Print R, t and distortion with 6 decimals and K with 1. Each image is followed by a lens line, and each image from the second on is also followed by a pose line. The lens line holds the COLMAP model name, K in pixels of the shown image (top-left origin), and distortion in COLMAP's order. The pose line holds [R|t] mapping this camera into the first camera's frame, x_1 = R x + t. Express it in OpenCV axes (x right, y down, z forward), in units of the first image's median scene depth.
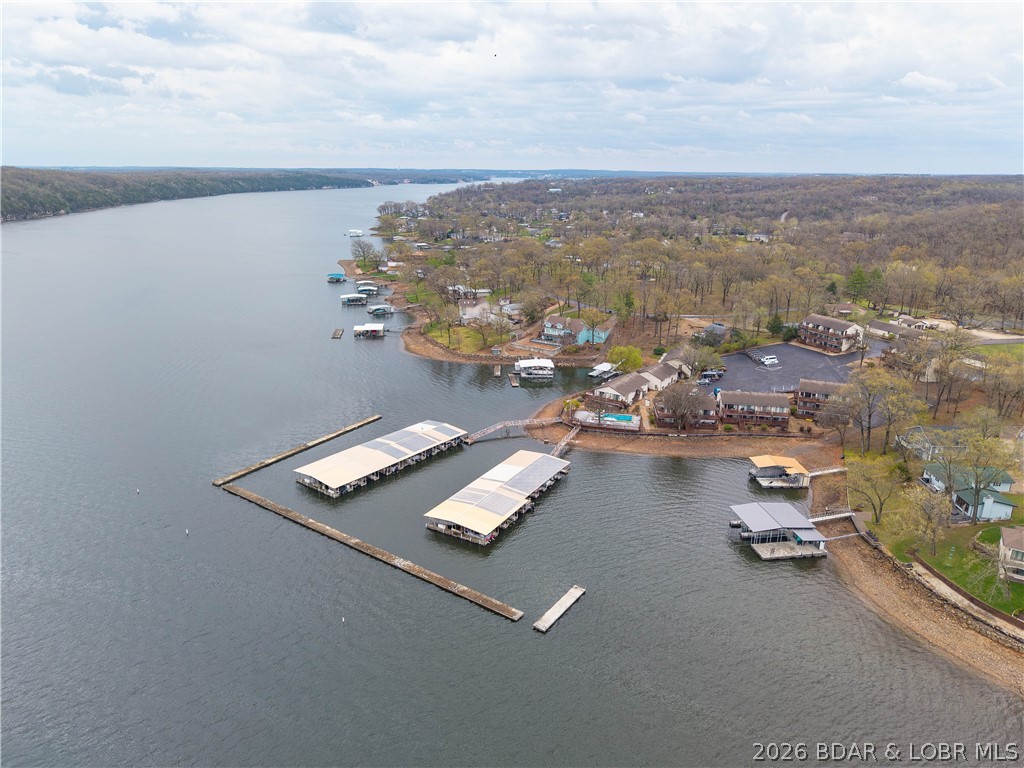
lens RADIAL K [[679.5, 0, 512.0], [0, 679.5, 384.0], [0, 0, 1]] dist [0.050483, -0.058152]
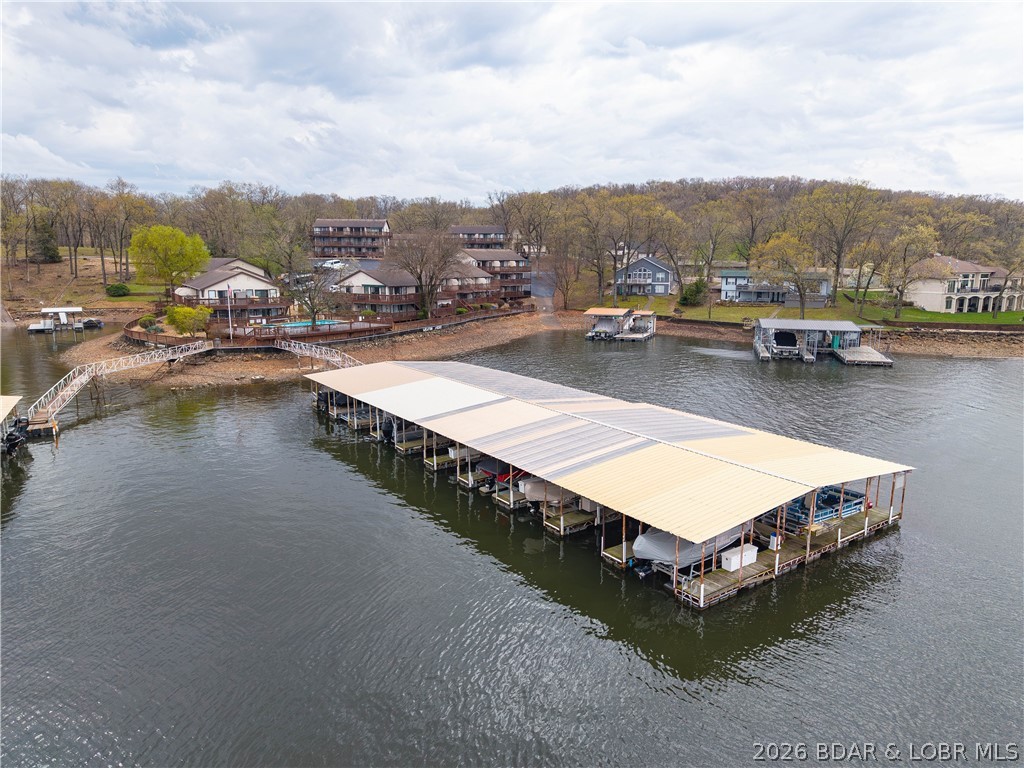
lens RADIAL K [[679.5, 0, 512.0], [0, 679.5, 384.0], [0, 0, 1]] dist [0.050483, -0.058152]
pose [[0.398780, -0.174347, 0.900321, -0.216912], [0.269154, 0.960775, 0.066837, 0.096214], [-0.876659, 0.215672, 0.430064, 0.706490]]
